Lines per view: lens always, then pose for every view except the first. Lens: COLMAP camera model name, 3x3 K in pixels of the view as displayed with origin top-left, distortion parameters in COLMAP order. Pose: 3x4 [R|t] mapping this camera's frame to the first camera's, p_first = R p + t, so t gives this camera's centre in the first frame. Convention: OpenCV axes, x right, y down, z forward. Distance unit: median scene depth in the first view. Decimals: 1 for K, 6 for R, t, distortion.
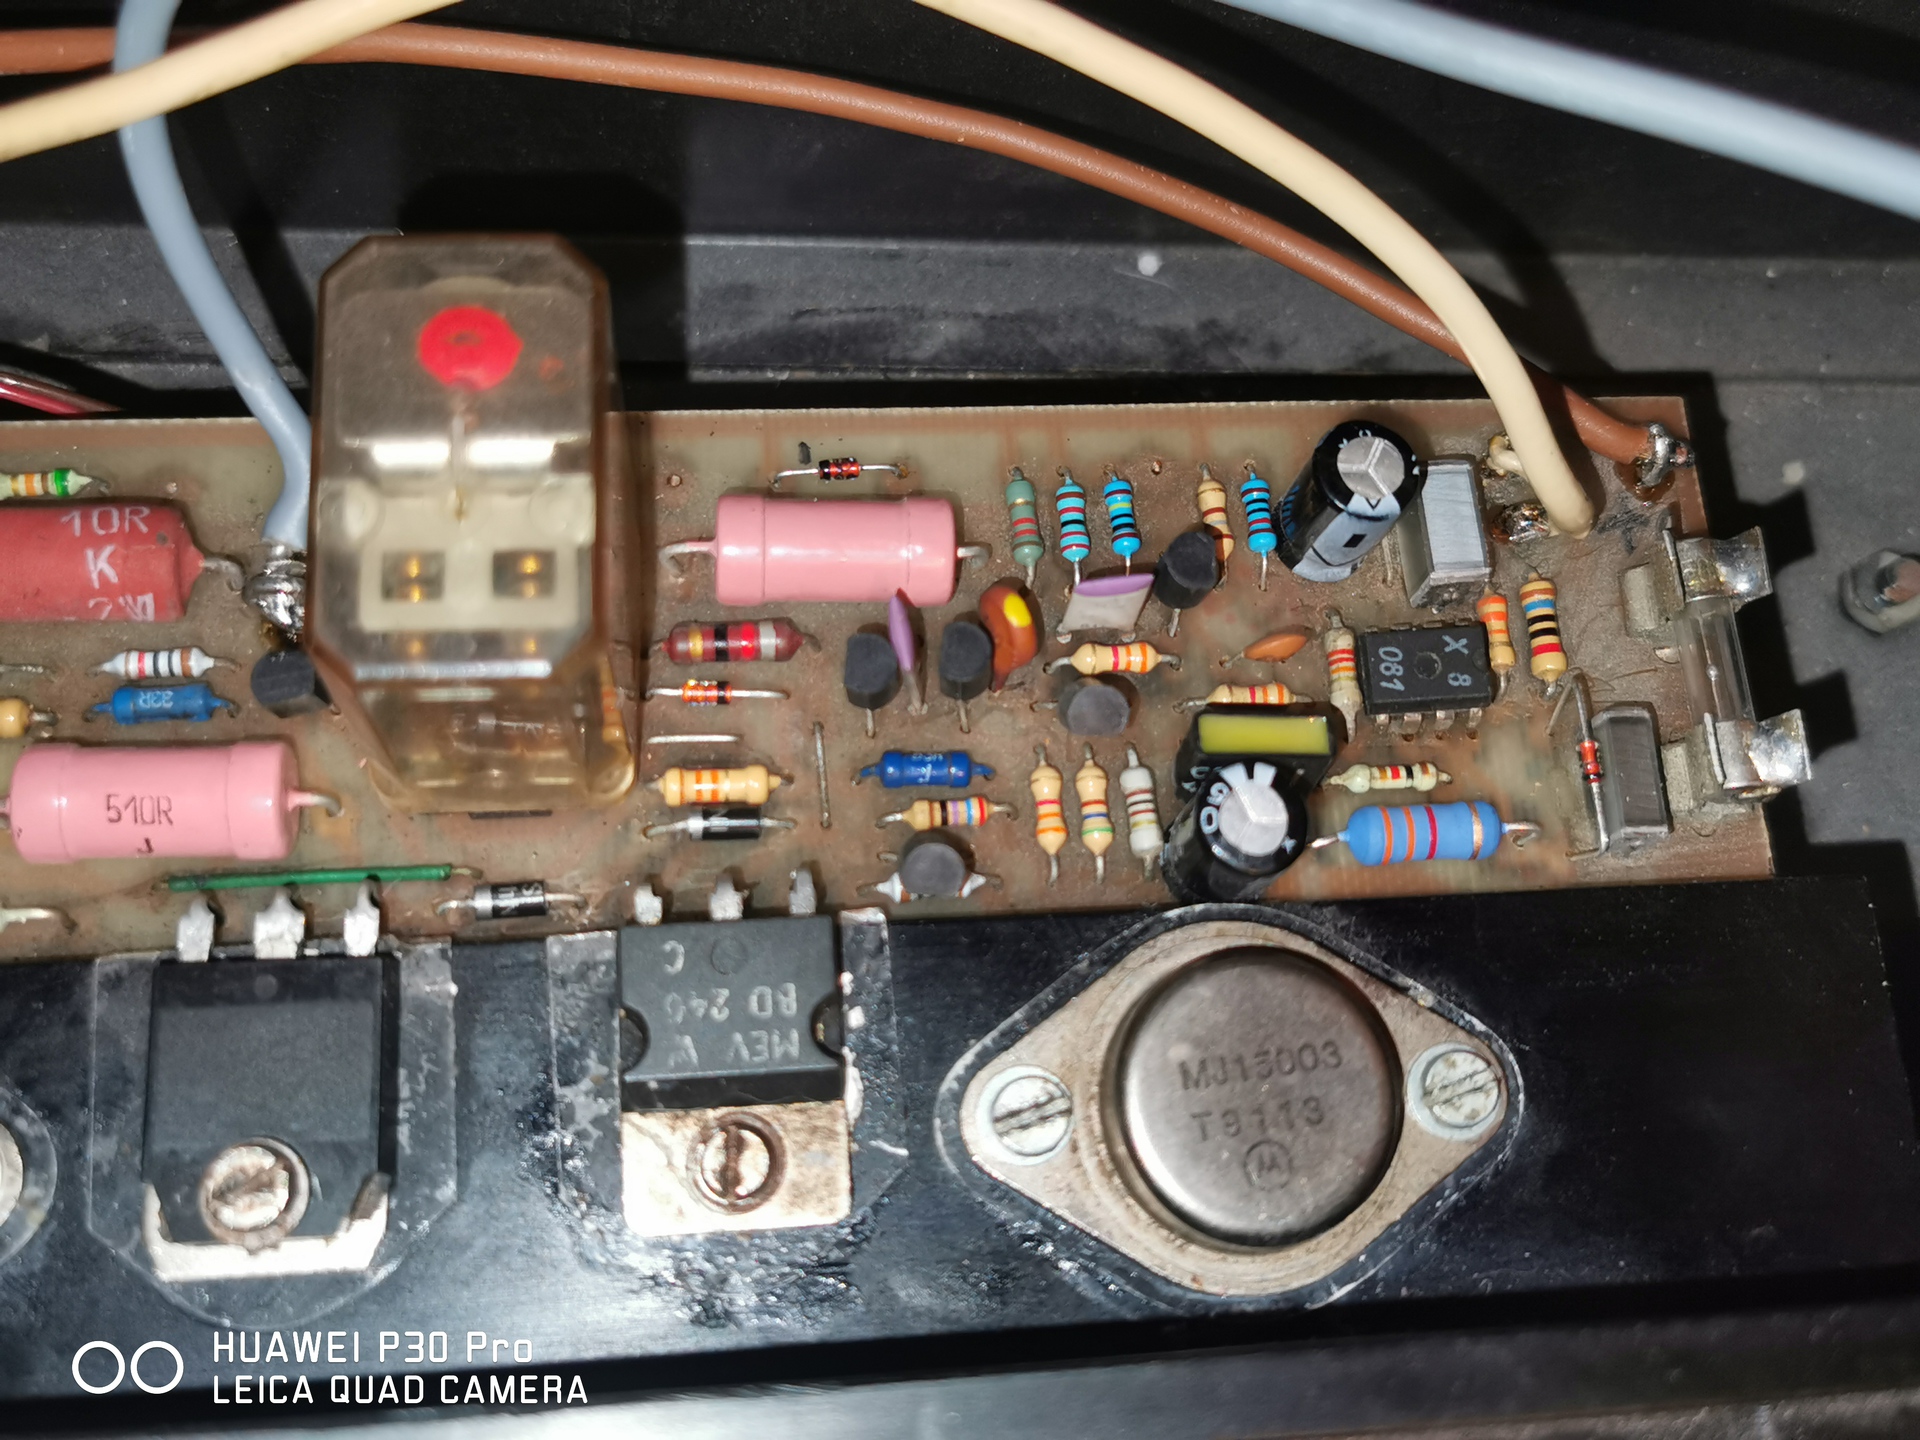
lens RADIAL K [[1982.9, 0, 960.6], [0, 1982.9, 719.1], [0, 0, 1]] dist [-0.031406, 0.000000]
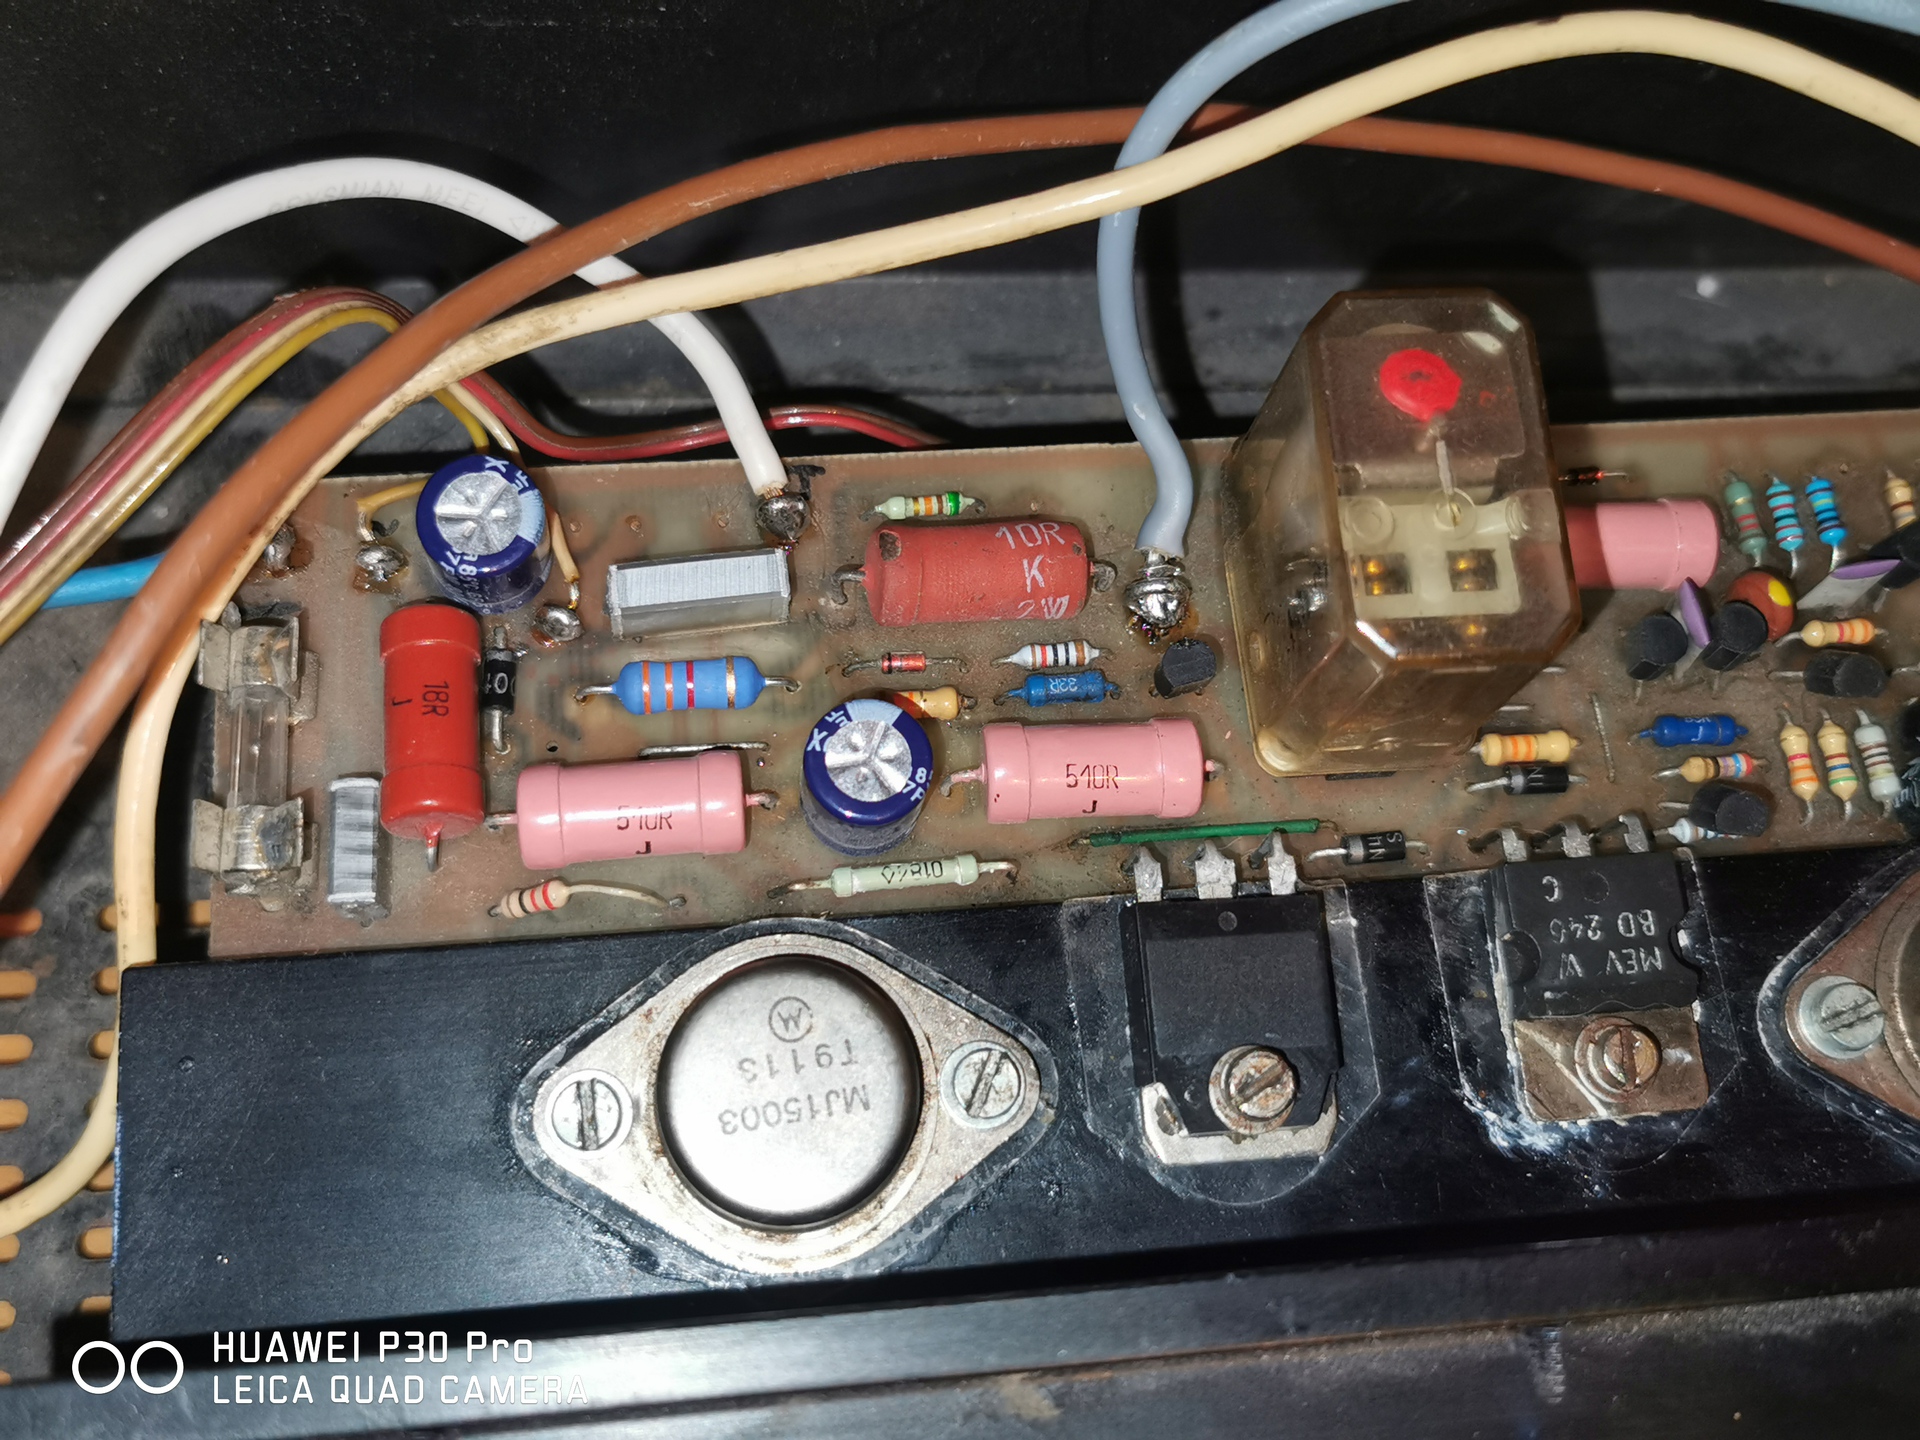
lens RADIAL K [[1982.9, 0, 947.3], [0, 1982.9, 720.2], [0, 0, 1]] dist [-0.031406, 0.000000]
pose [[0.999191, -0.023832, -0.032402, -0.439552], [0.023745, 0.999713, -0.003071, 0.012926], [0.032466, 0.002299, 0.999470, -0.187670]]
